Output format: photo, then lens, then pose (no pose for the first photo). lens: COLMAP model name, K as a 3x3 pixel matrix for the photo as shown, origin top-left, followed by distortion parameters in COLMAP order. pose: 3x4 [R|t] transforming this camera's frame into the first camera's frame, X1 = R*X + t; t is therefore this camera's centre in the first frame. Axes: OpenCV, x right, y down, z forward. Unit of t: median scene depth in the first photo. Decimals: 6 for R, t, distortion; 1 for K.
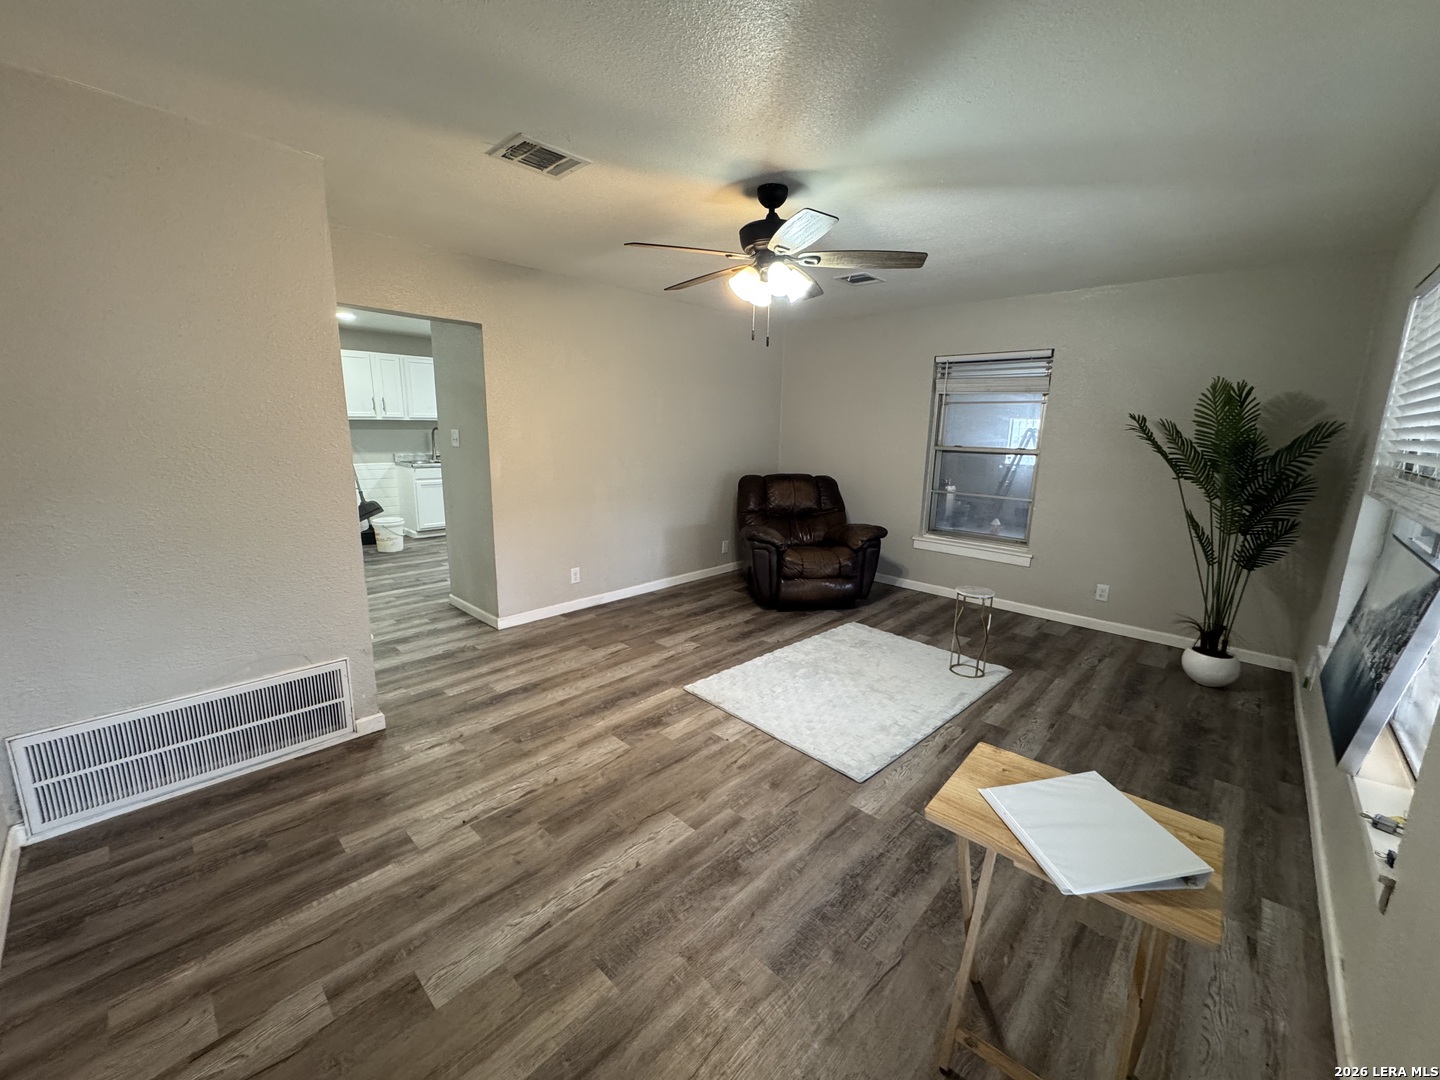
lens RADIAL K [[571.9, 0, 718.1], [0, 571.9, 542.8], [0, 0, 1]] dist [0.000994, -0.000065]
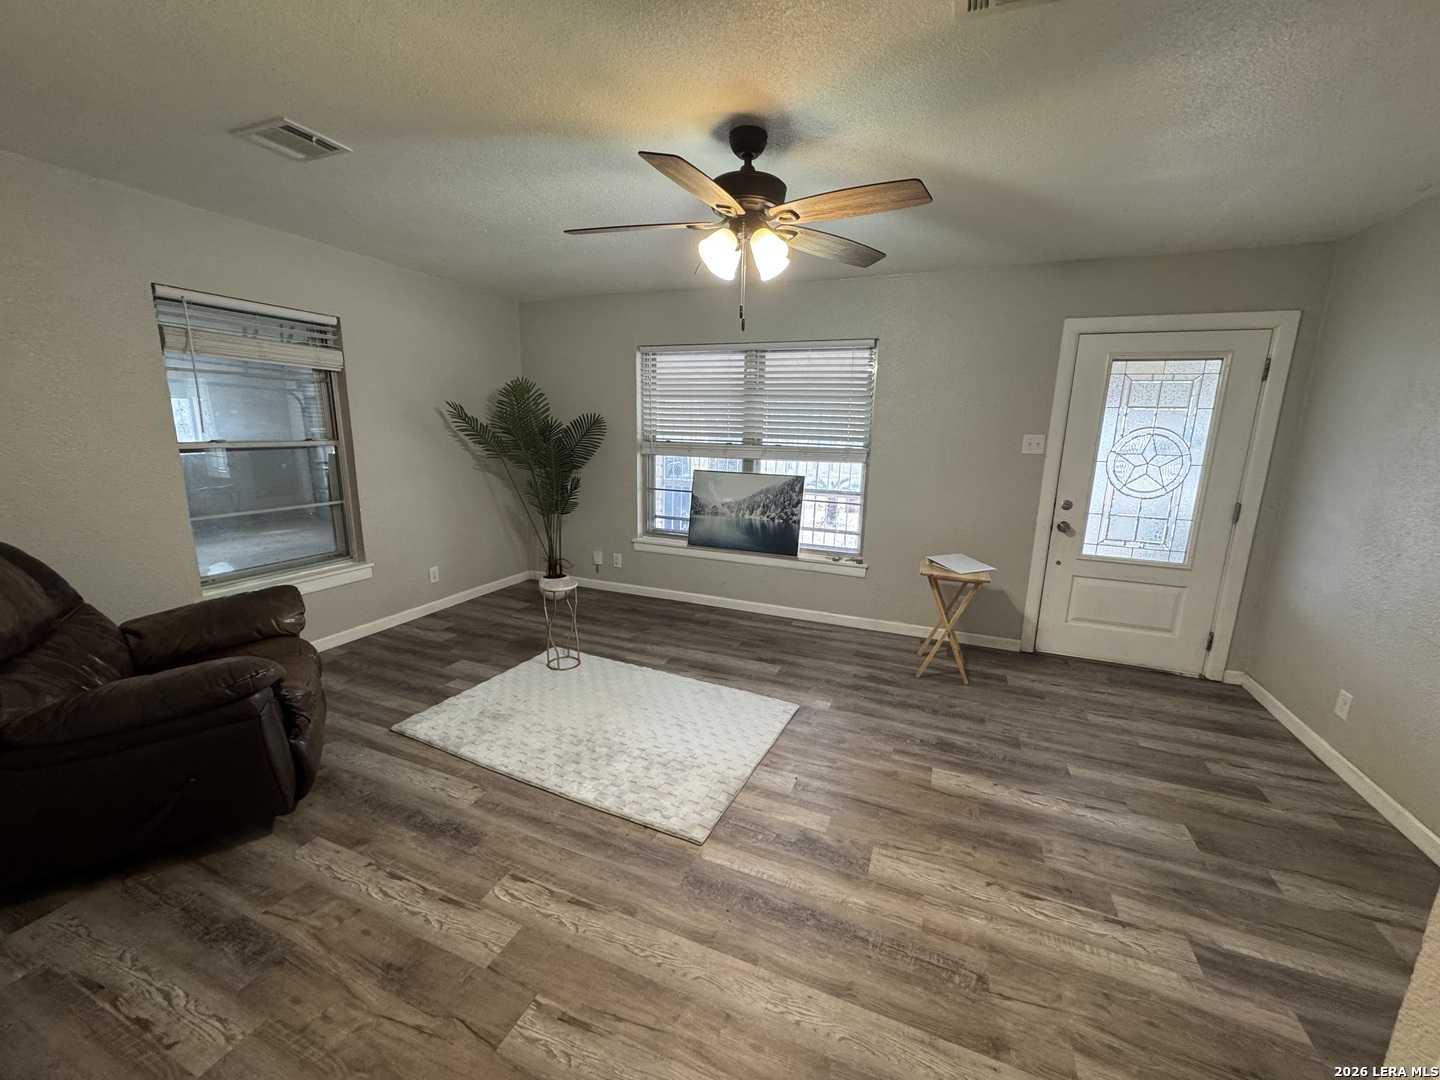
lens RADIAL K [[571.9, 0, 713.8], [0, 571.9, 544.1], [0, 0, 1]] dist [0.000994, -0.000065]
pose [[-0.358208, -0.218284, 0.907766, -0.696992], [0.157883, 0.944120, 0.289327, -0.296176], [-0.920196, 0.246960, -0.303728, 1.342092]]
